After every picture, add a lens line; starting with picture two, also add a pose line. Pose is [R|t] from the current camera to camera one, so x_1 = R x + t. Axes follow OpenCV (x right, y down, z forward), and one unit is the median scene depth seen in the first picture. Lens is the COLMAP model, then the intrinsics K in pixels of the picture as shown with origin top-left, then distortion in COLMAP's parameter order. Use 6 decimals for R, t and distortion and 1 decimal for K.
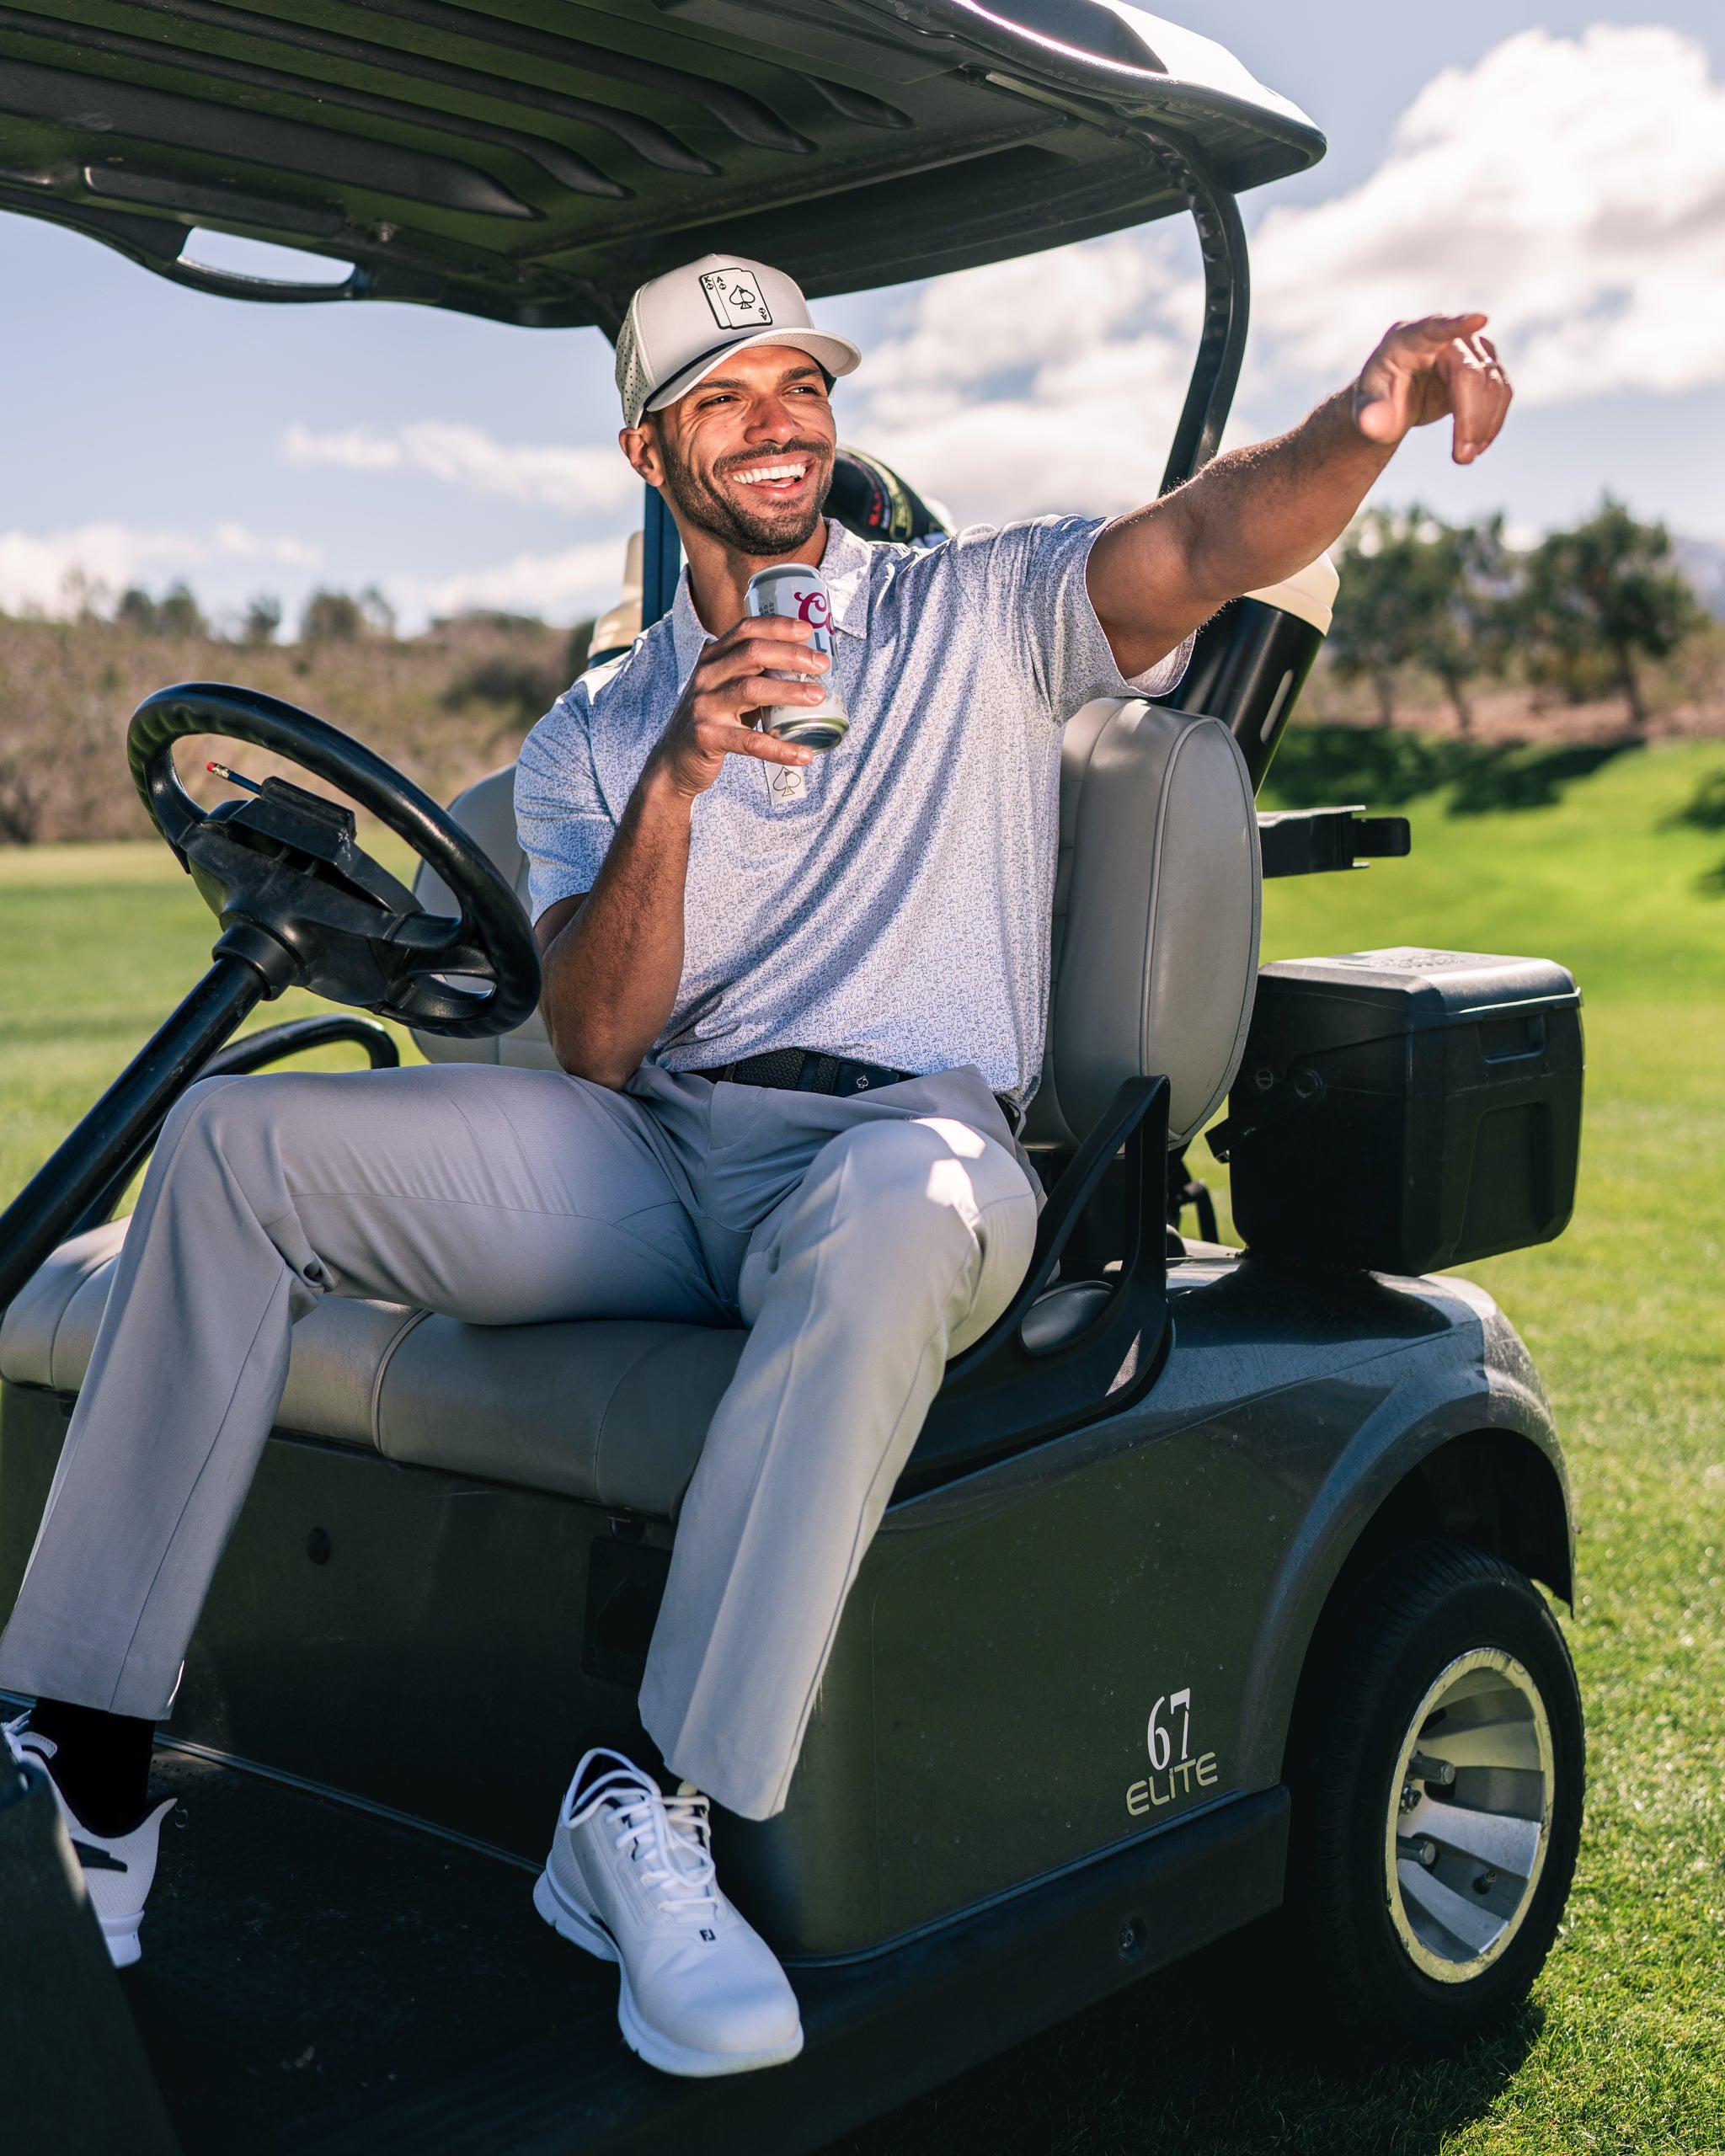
lens RADIAL K [[2868.0, 0, 946.1], [0, 2868.0, 914.9], [0, 0, 1]] dist [-0.009604, 0.029171]
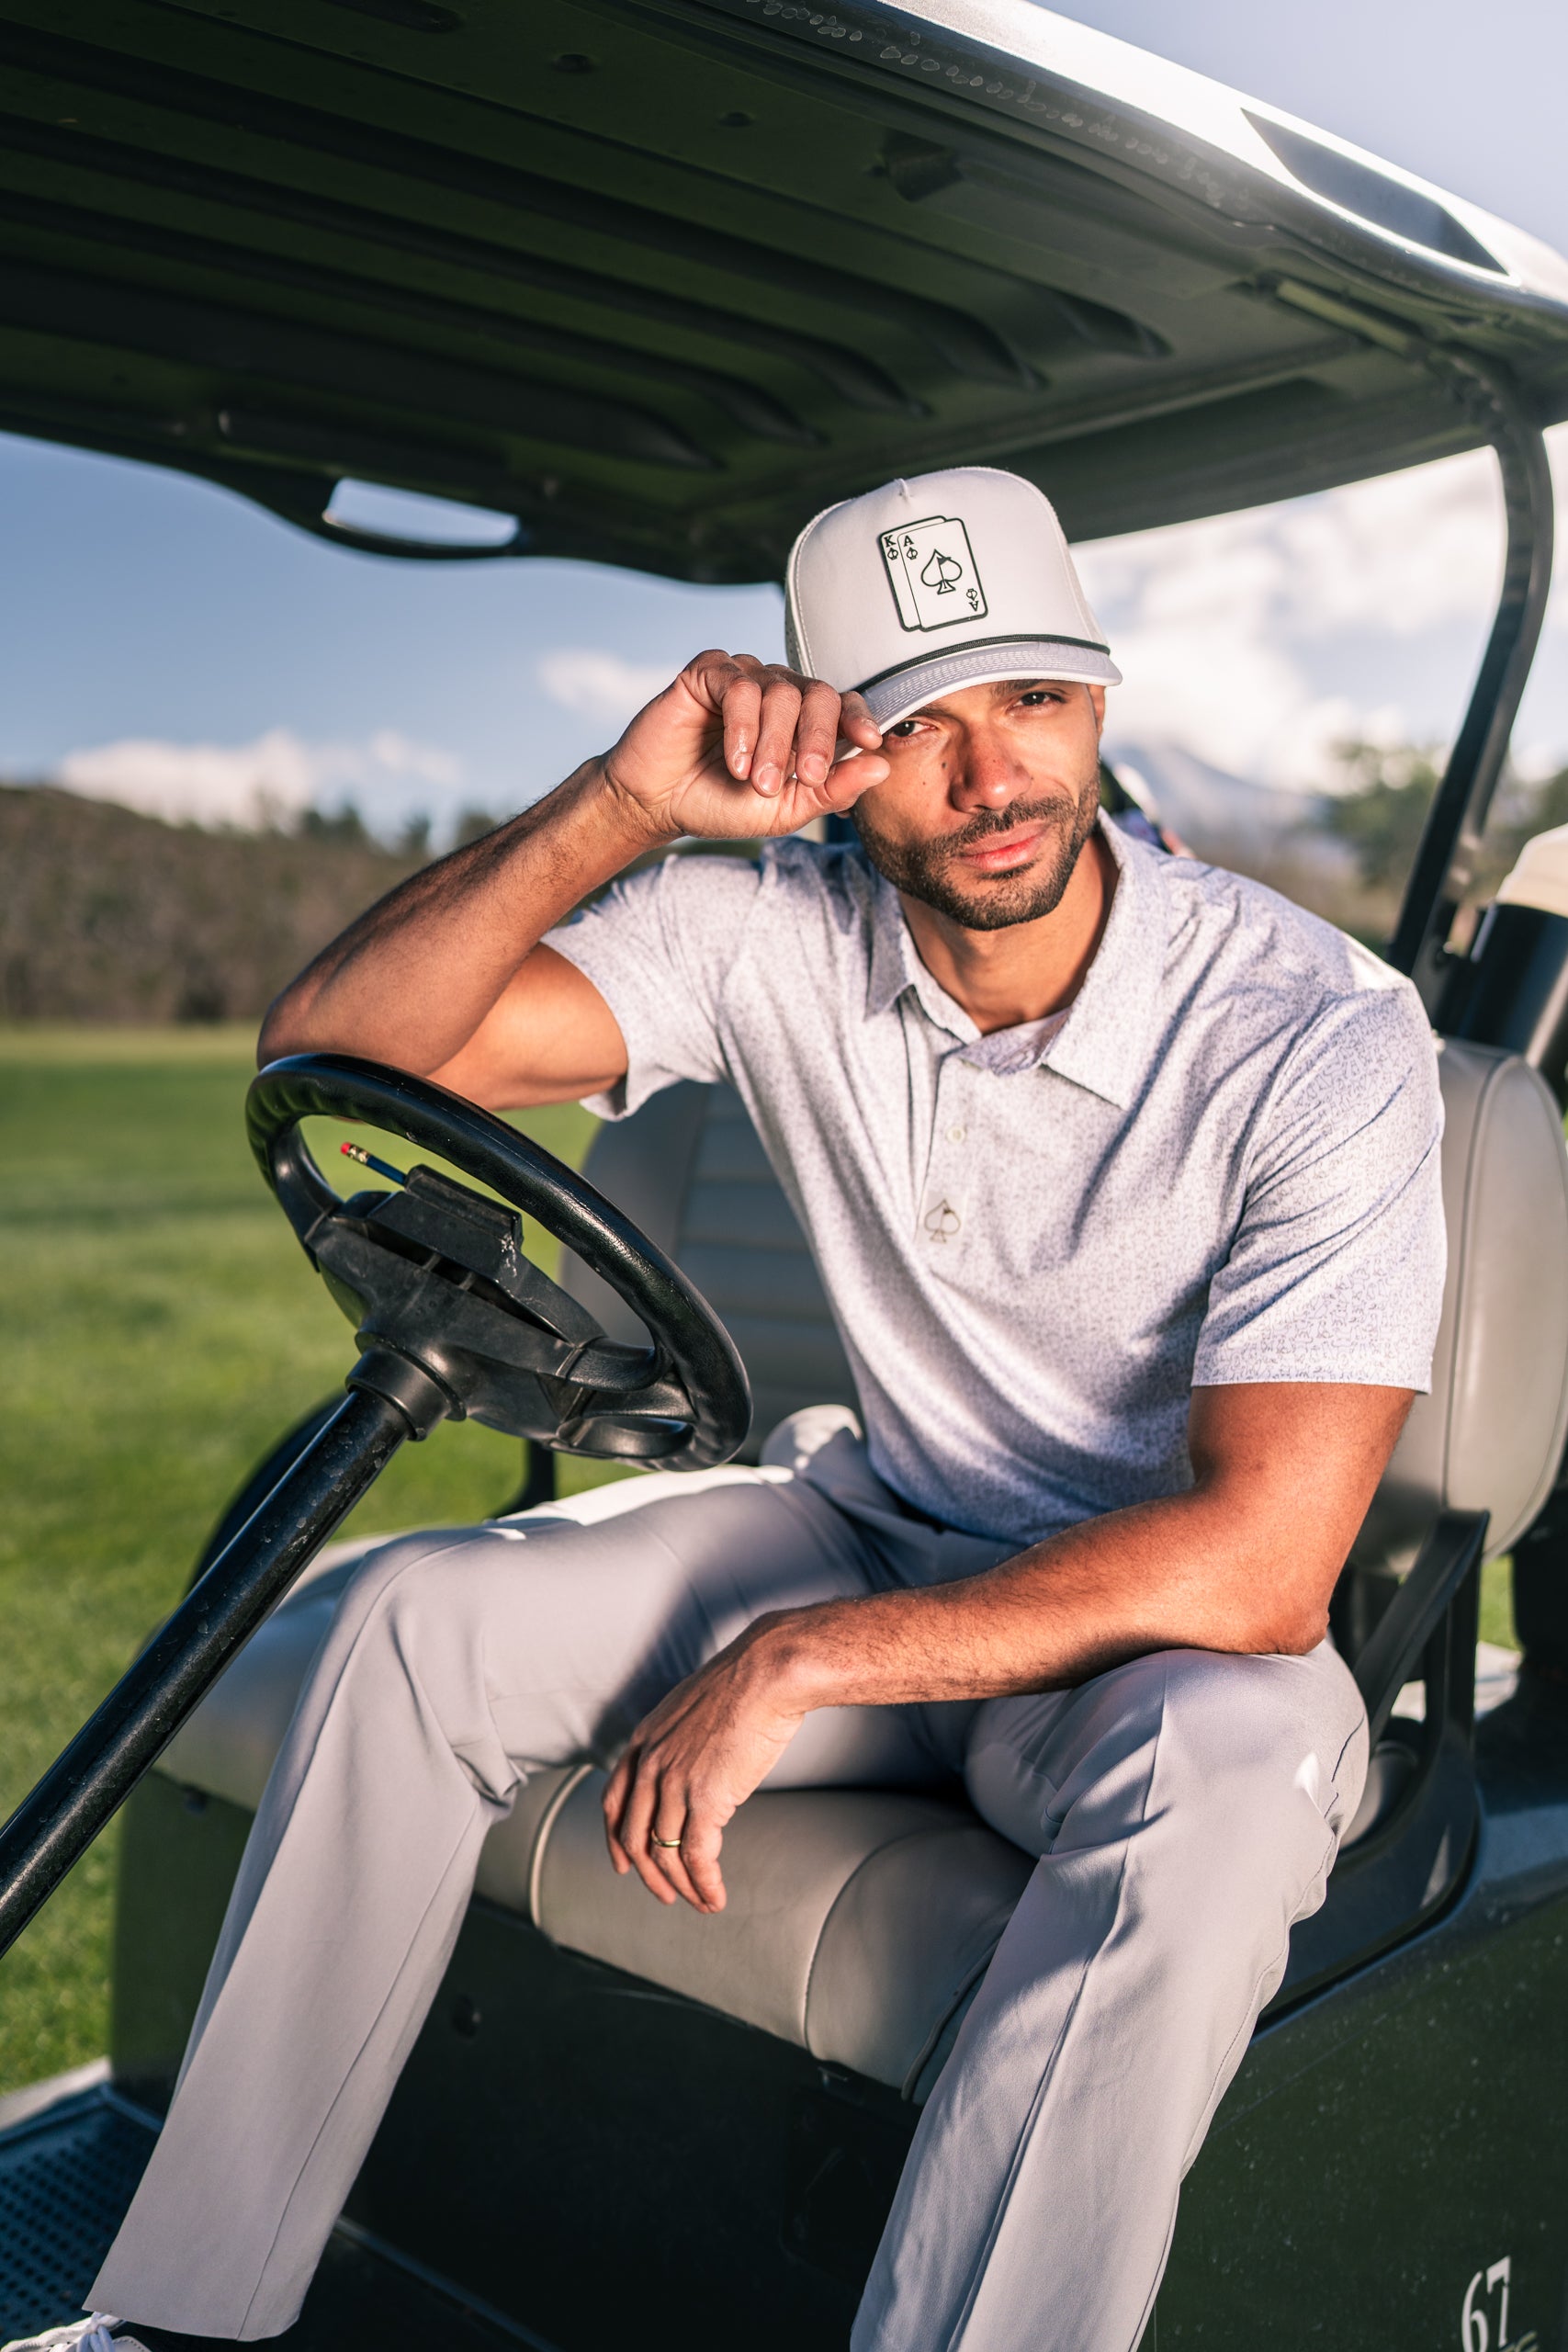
lens RADIAL K [[2459.6, 0, 791.0], [0, 2459.6, 1141.0], [0, 0, 1]] dist [0.003529, -0.002435]
pose [[0.996513, 0.015031, -0.082078, -0.058947], [-0.013081, 0.999621, 0.024236, -0.056905], [0.082411, -0.023077, 0.996331, 0.252510]]
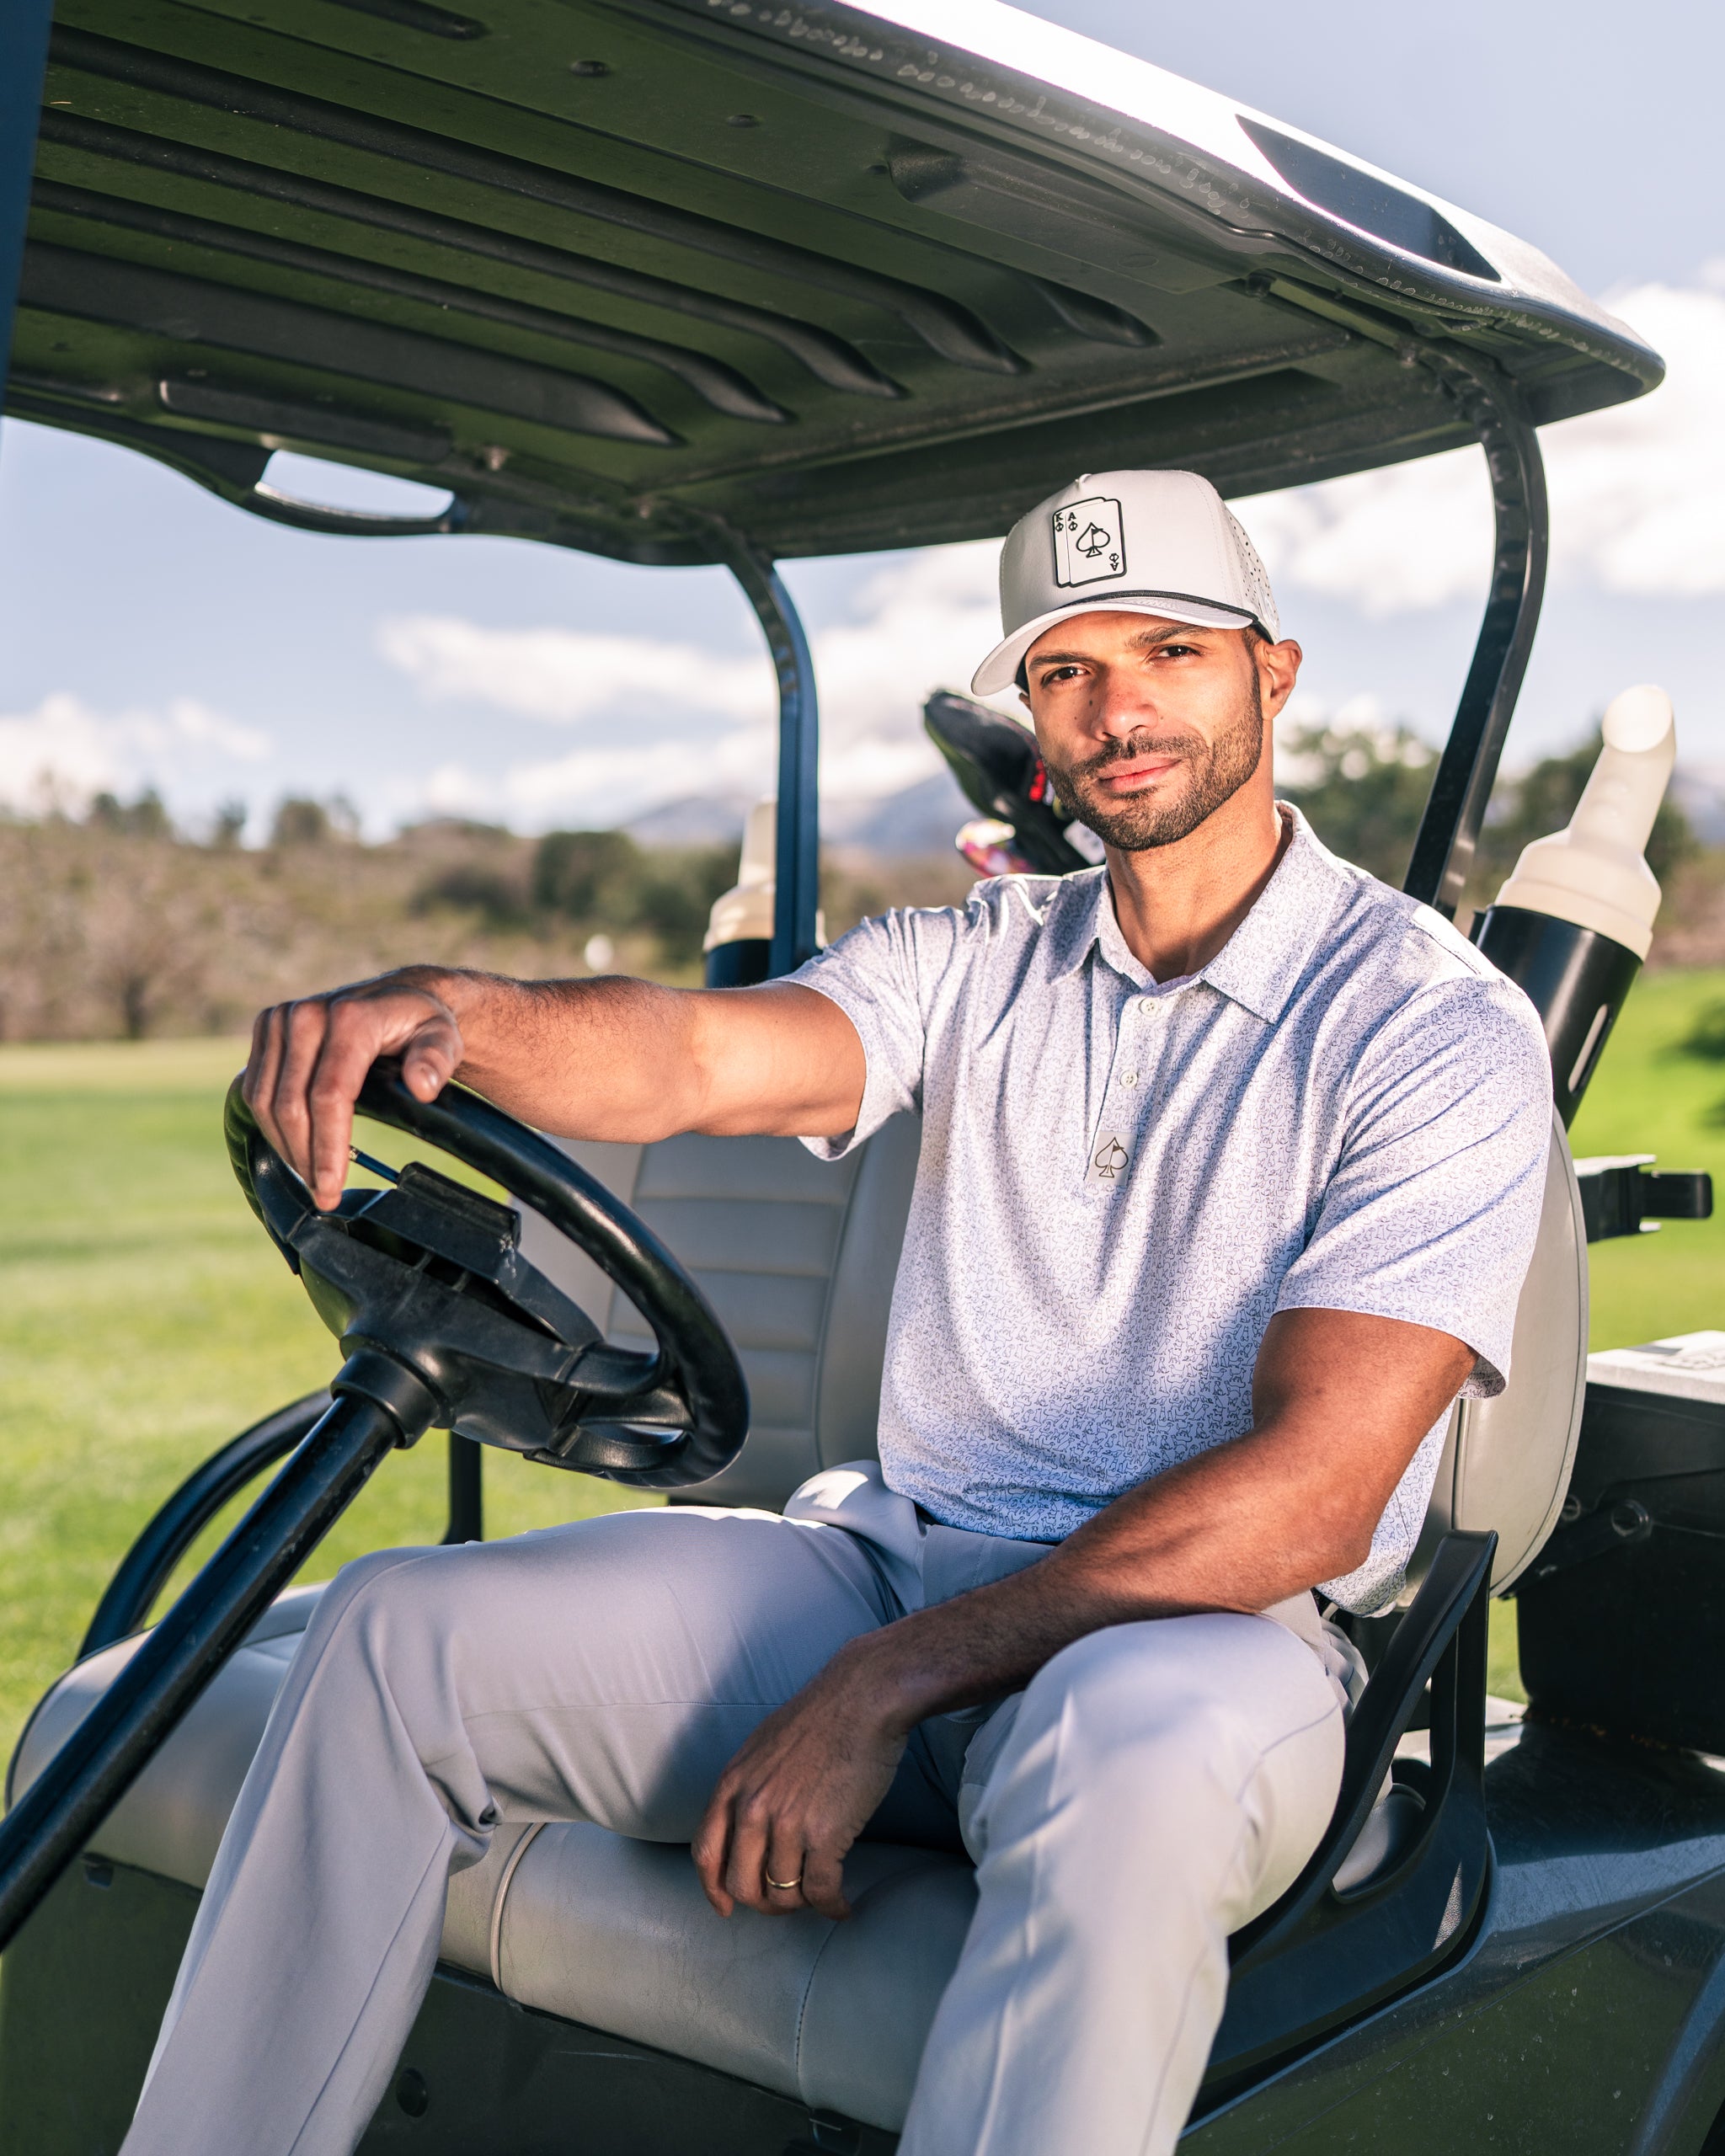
lens RADIAL K [[2877.7, 0, 800.2], [0, 2877.7, 973.9], [0, 0, 1]] dist [-0.043728, 0.141582]
pose [[0.999272, 0.017979, -0.033634, -0.081789], [-0.019662, 0.998536, -0.050382, -0.048342], [0.032679, 0.051007, 0.998164, 0.172810]]
